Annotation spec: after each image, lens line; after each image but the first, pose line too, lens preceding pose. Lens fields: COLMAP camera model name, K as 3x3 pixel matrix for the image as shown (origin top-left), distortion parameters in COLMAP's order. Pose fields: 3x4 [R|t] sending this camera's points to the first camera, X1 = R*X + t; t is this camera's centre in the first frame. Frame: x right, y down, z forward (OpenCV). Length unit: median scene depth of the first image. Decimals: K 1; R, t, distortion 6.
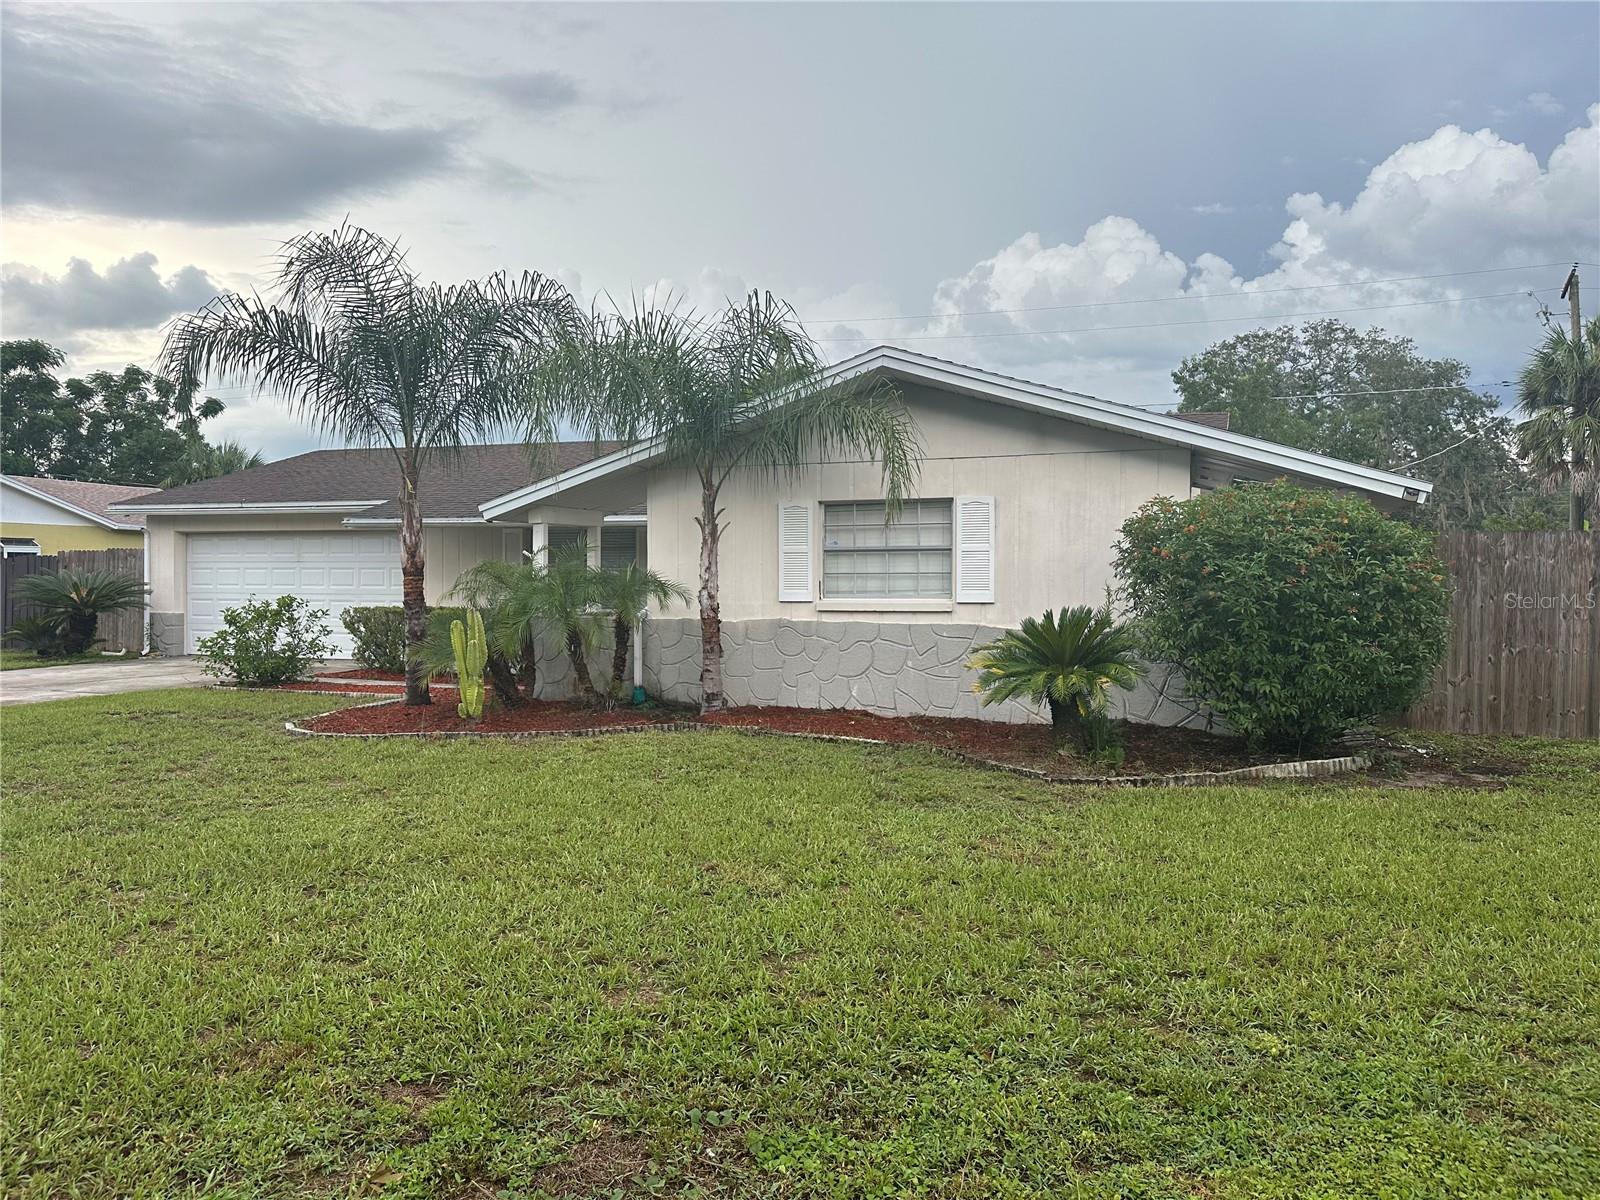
lens RADIAL K [[1135.7, 0, 818.3], [0, 1135.7, 598.9], [0, 0, 1]] dist [0.060045, -0.075822]
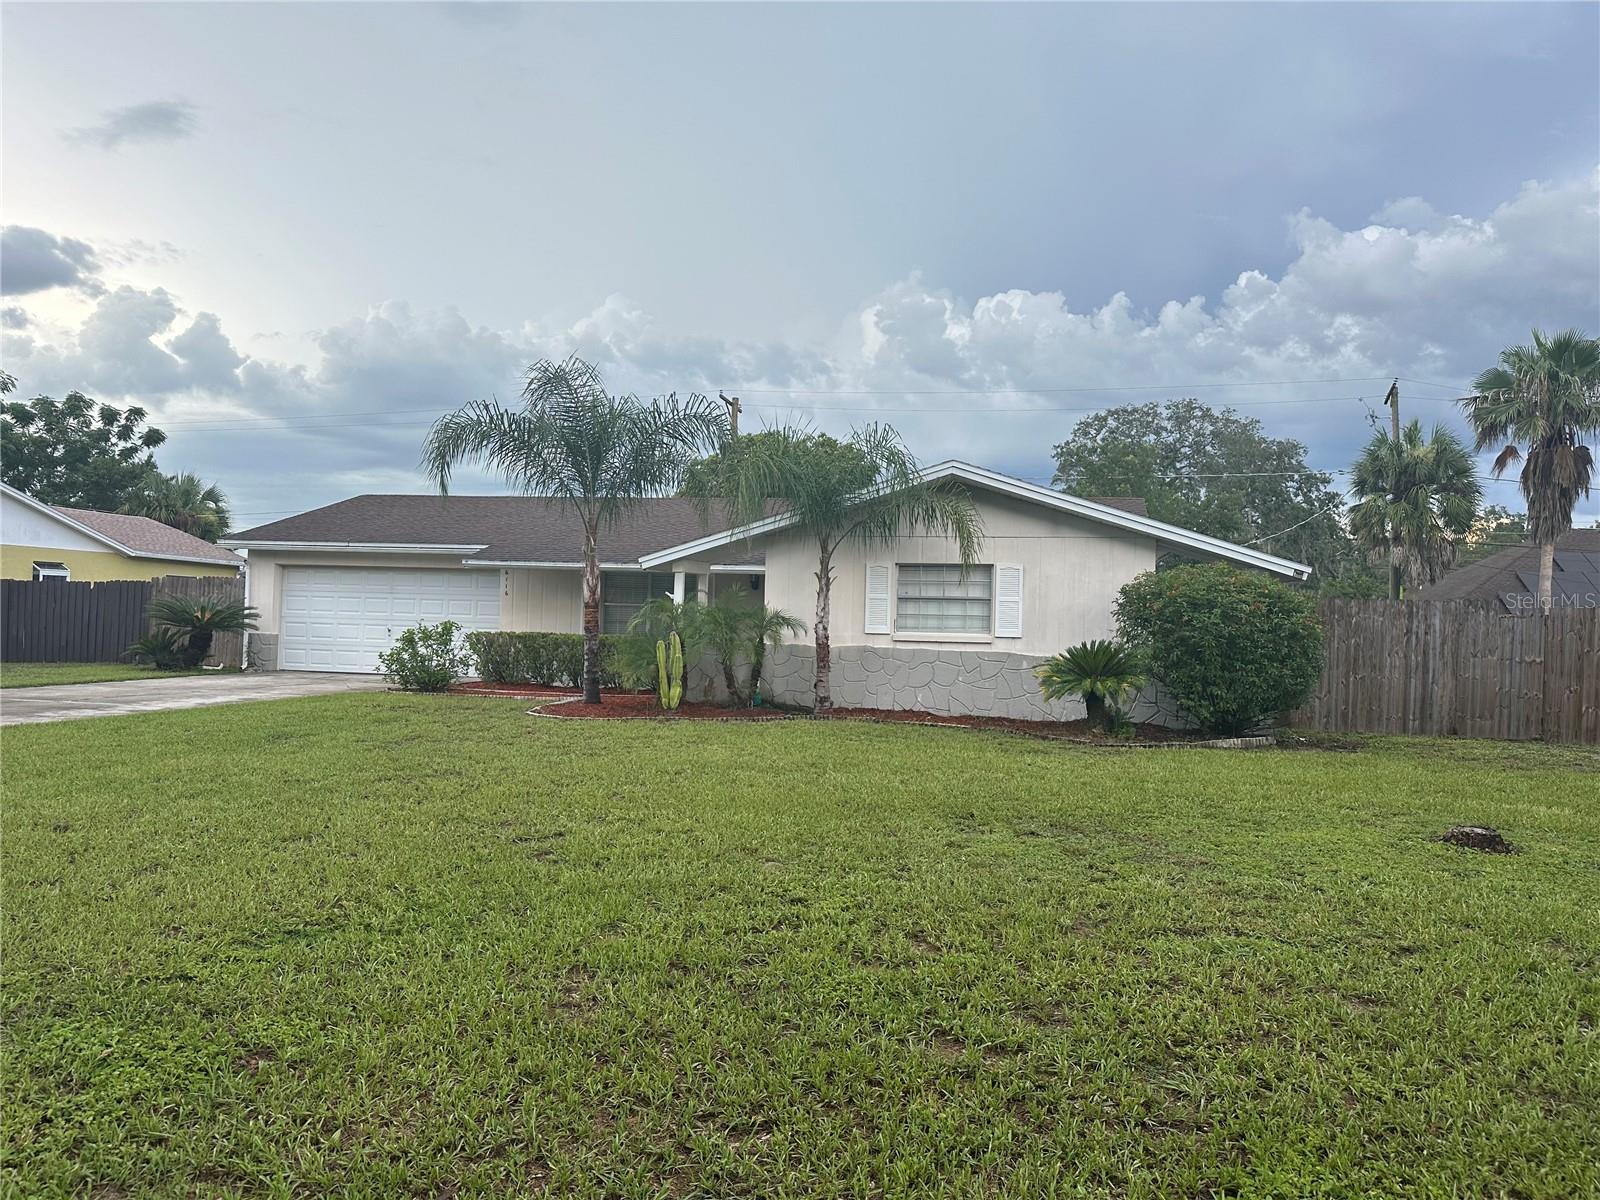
lens RADIAL K [[1135.7, 0, 818.3], [0, 1135.7, 598.9], [0, 0, 1]] dist [0.060045, -0.075822]
pose [[0.992697, 0.026809, 0.117616, -0.258445], [-0.022591, 0.999058, -0.037051, 0.012945], [-0.118499, 0.034123, 0.992368, -0.386604]]
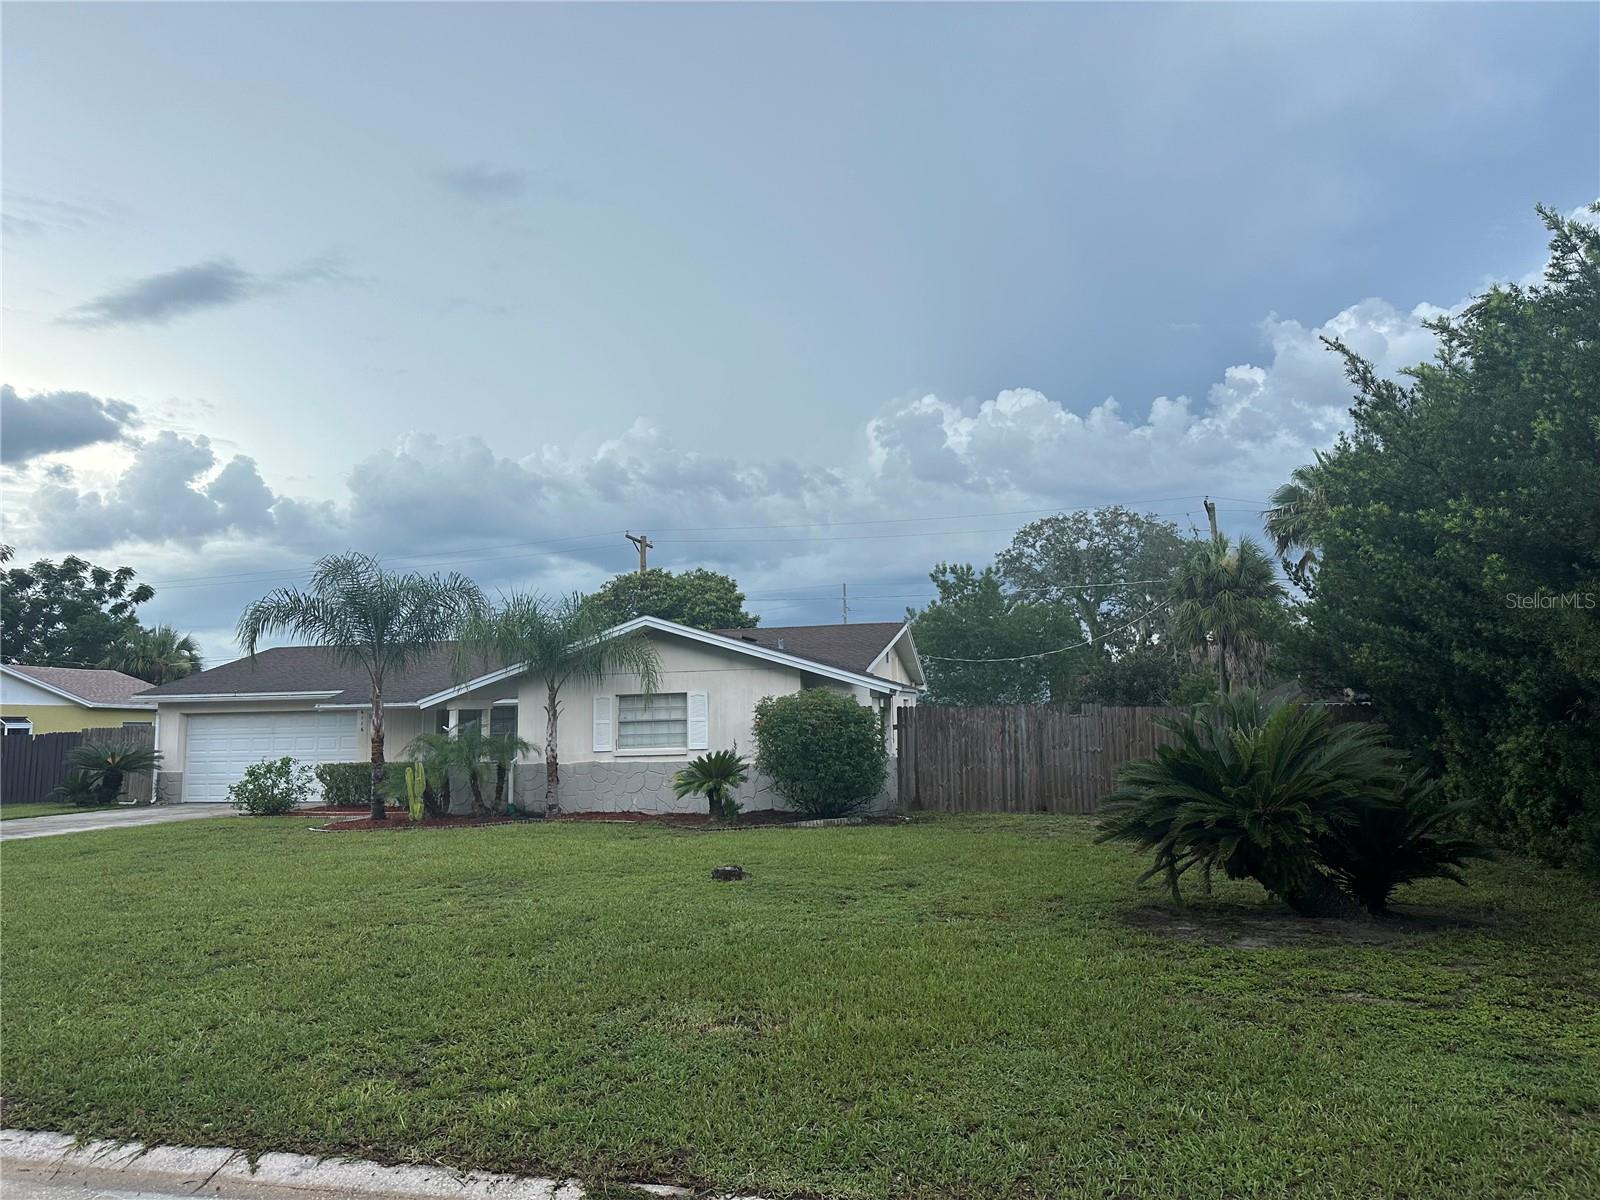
lens RADIAL K [[1118.4, 0, 832.2], [0, 1118.4, 589.8], [0, 0, 1]] dist [0.101347, -0.126494]
pose [[0.994822, -0.009022, 0.101230, 0.163364], [0.022880, 0.990365, -0.136577, 0.000350], [-0.099022, 0.138186, 0.985444, -0.818570]]
